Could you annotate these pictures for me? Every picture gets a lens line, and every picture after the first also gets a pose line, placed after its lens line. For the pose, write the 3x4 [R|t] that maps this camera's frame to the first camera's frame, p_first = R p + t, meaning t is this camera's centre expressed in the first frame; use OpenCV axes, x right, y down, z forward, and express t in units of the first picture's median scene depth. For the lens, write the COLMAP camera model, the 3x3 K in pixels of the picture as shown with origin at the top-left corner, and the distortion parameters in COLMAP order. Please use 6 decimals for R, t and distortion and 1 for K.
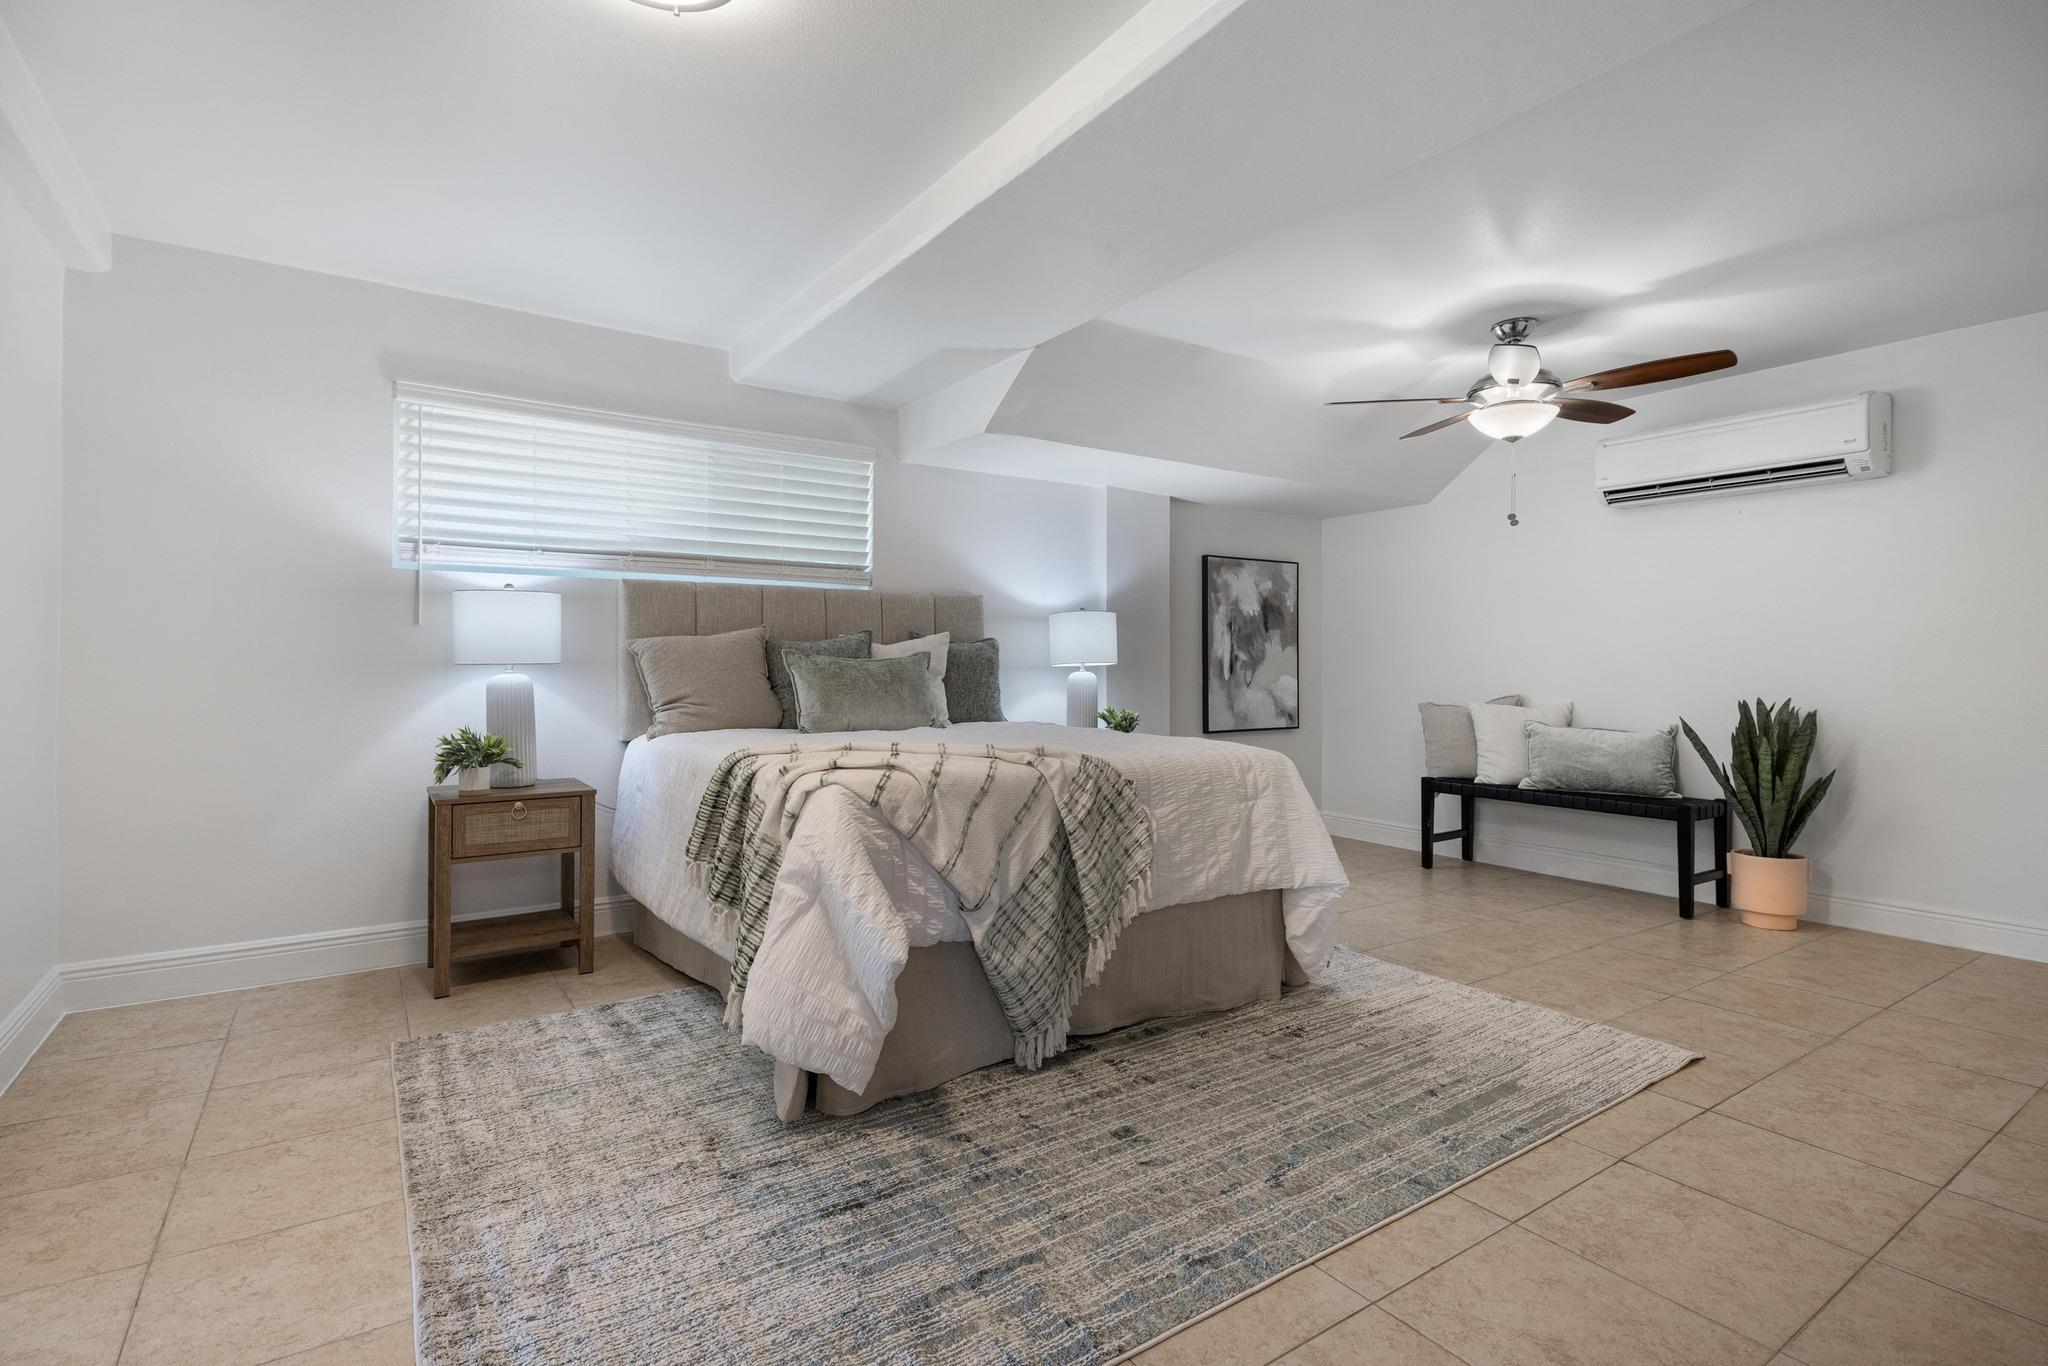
lens RADIAL K [[947.3, 0, 1024.0], [0, 947.3, 683.0], [0, 0, 1]] dist [0.001533, 0.000280]
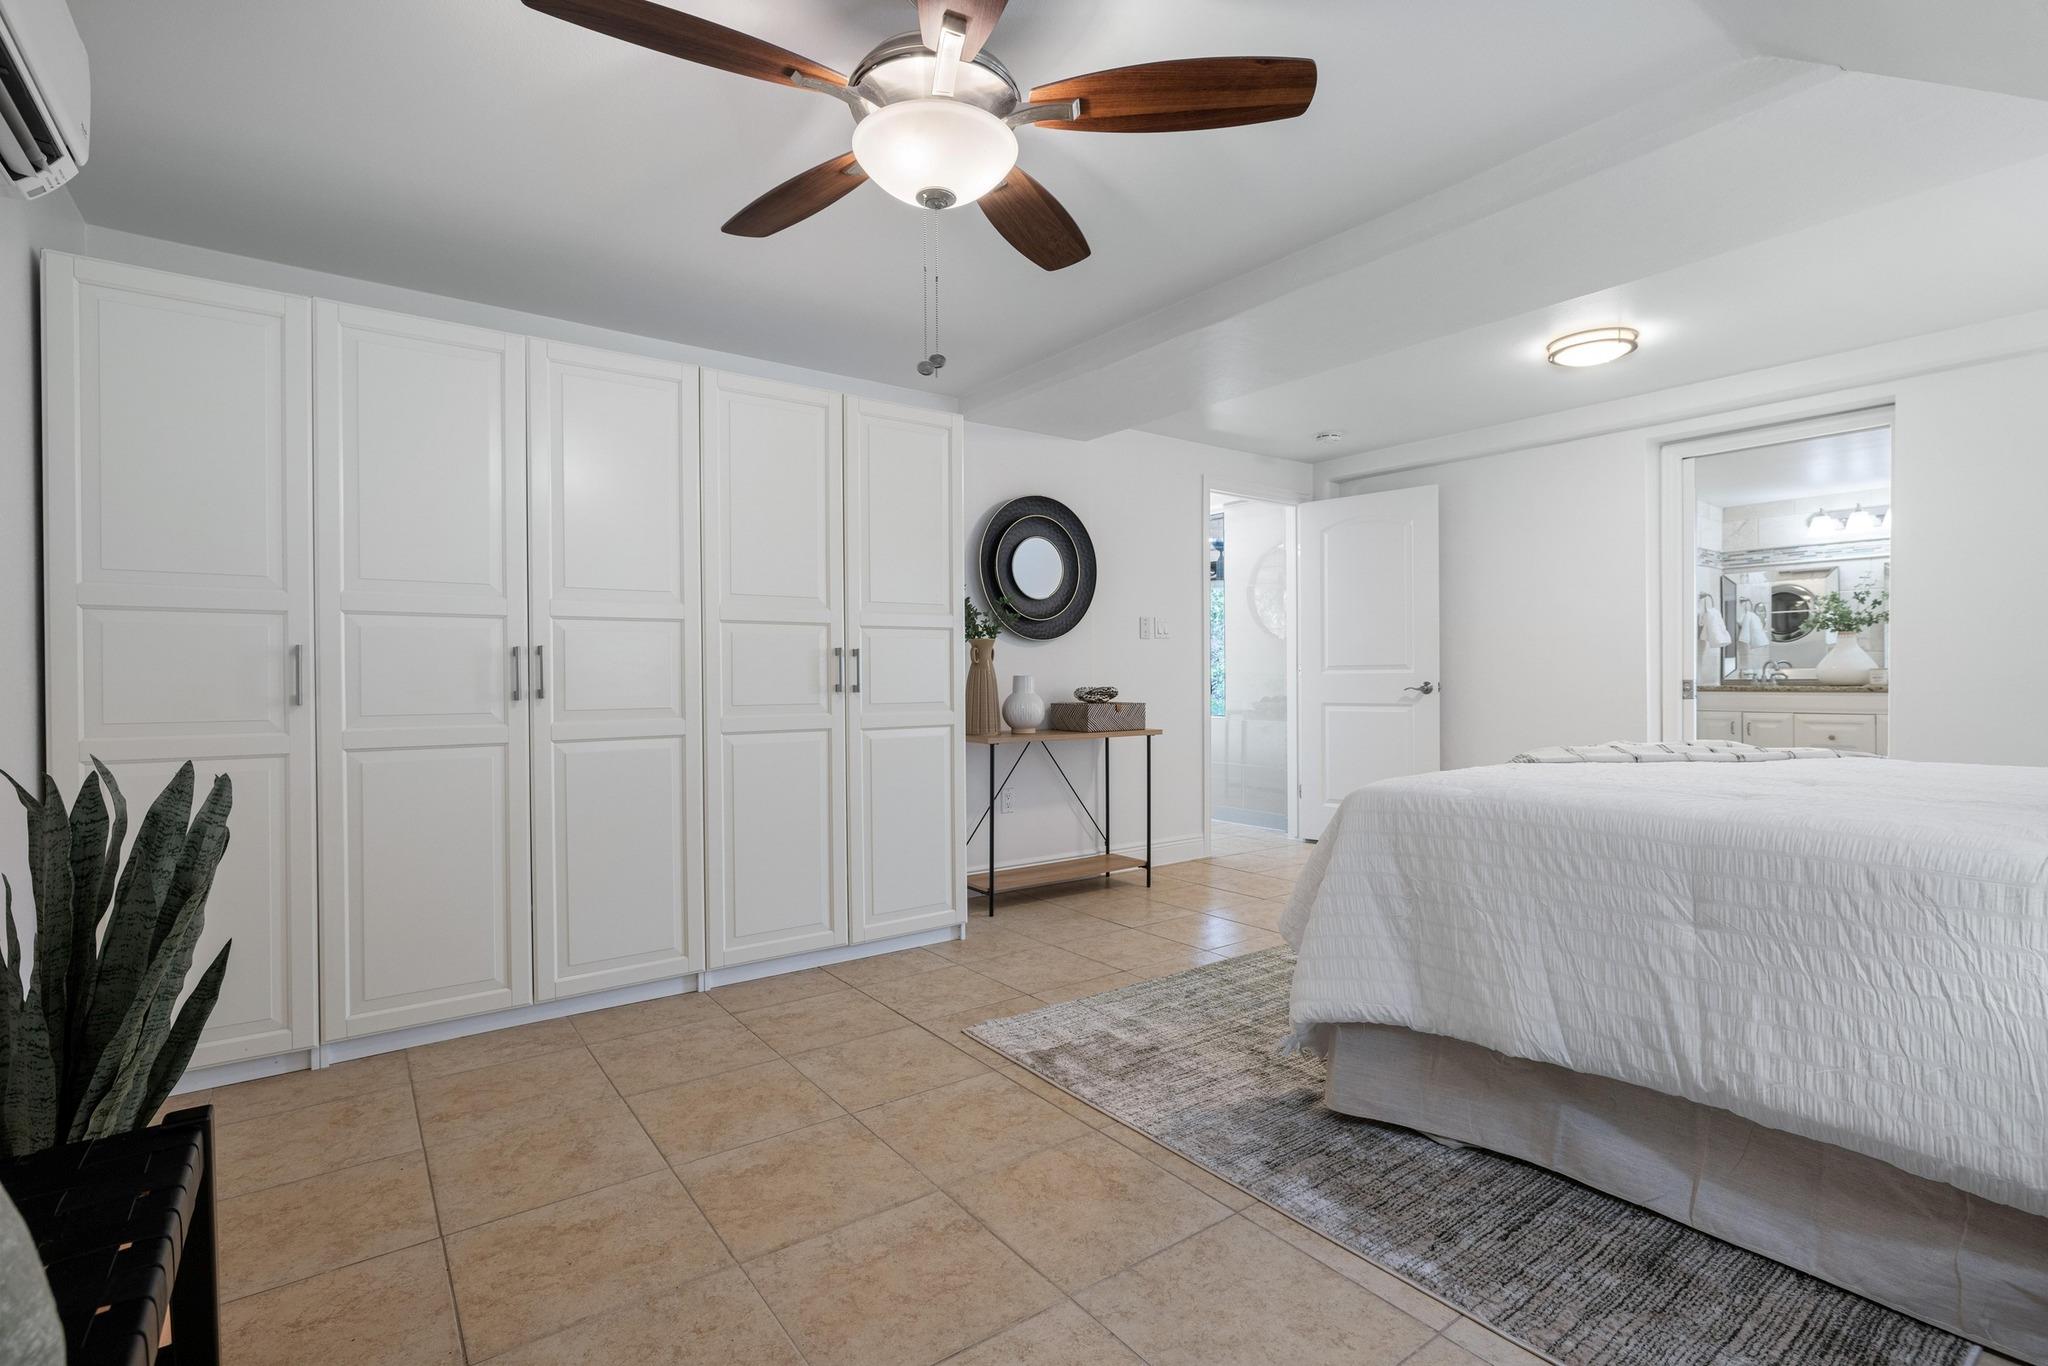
lens RADIAL K [[947.3, 0, 1024.0], [0, 947.3, 683.0], [0, 0, 1]] dist [0.001533, 0.000280]
pose [[-0.999114, 0.003551, -0.041929, 0.735519], [0.002538, 0.999705, 0.024175, -0.033415], [0.042002, 0.024047, -0.998828, 2.218732]]
